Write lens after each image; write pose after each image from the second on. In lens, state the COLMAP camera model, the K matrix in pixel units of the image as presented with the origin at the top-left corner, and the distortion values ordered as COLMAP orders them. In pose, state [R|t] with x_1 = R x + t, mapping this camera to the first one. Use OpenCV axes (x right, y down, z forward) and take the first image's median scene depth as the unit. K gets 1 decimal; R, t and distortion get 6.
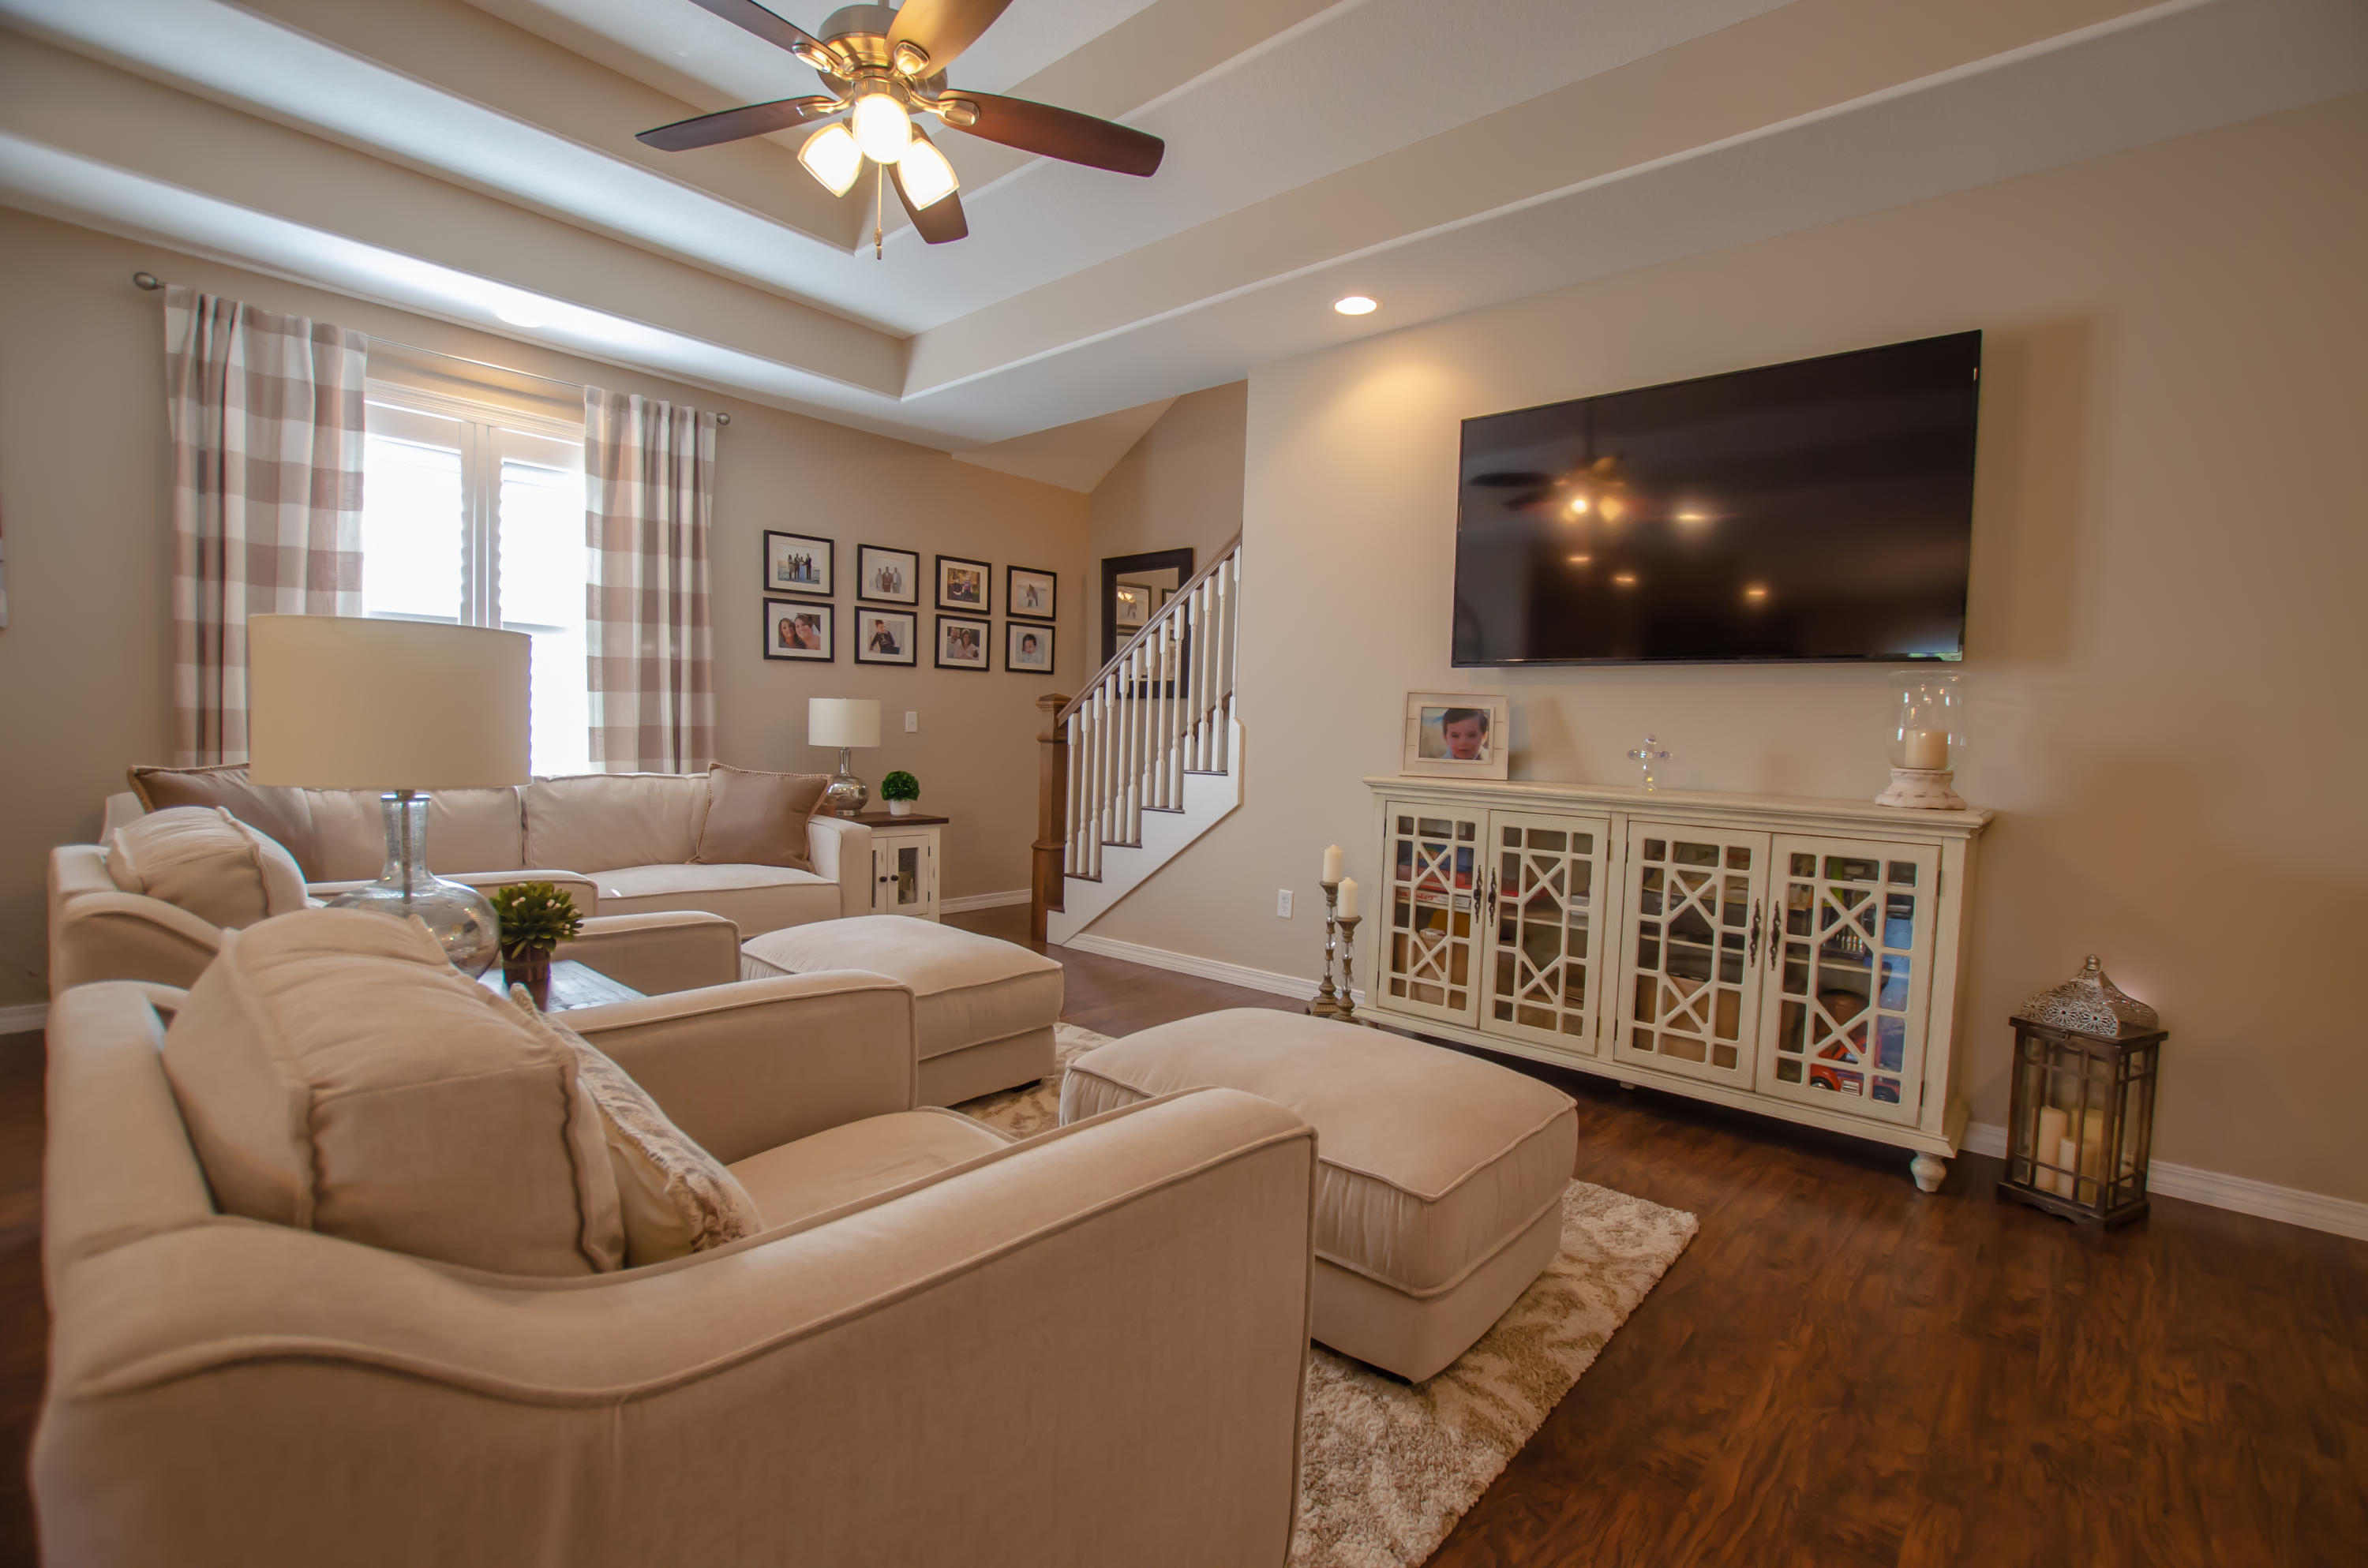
lens RADIAL K [[1095.7, 0, 1184.0], [0, 1095.7, 784.0], [0, 0, 1]] dist [-0.039728, 0.000275]
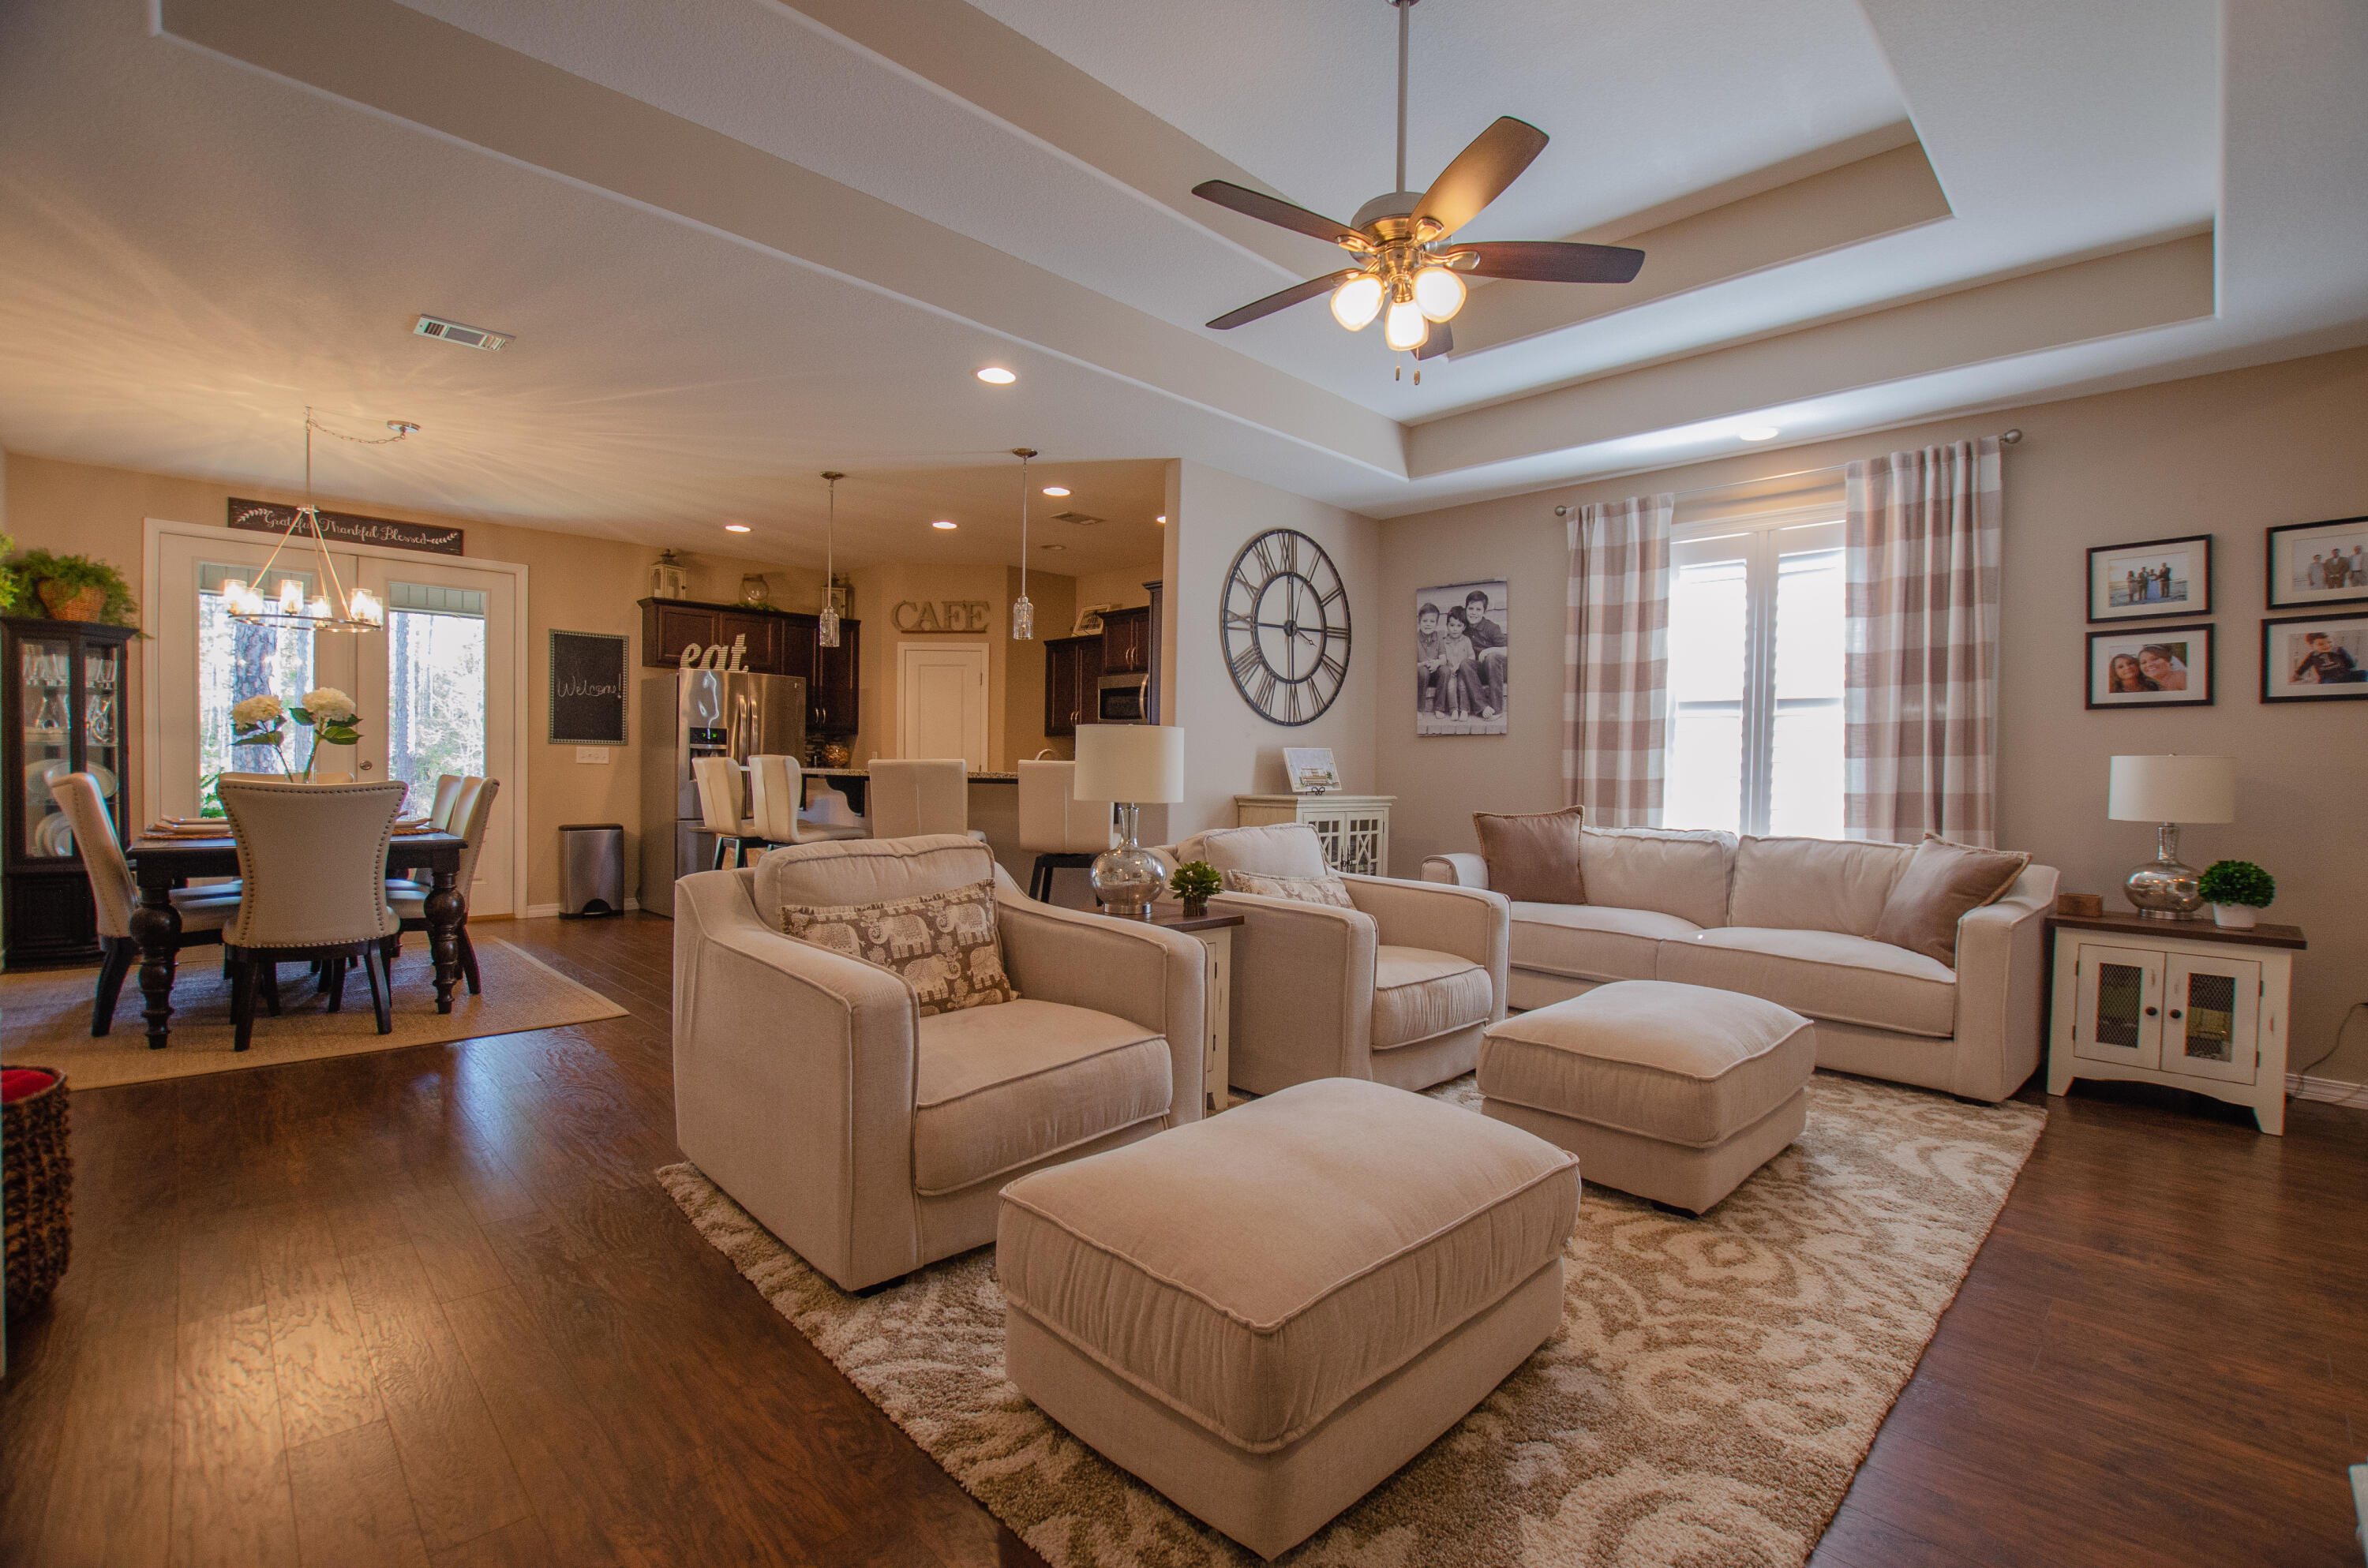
lens RADIAL K [[1029.7, 0, 1184.0], [0, 1029.7, 784.0], [0, 0, 1]] dist [-0.018196, -0.000149]
pose [[-0.101998, -0.012791, -0.994702, 0.457584], [-0.065046, 0.997863, -0.006162, -0.014459], [0.992656, 0.064073, -0.102612, 0.465270]]
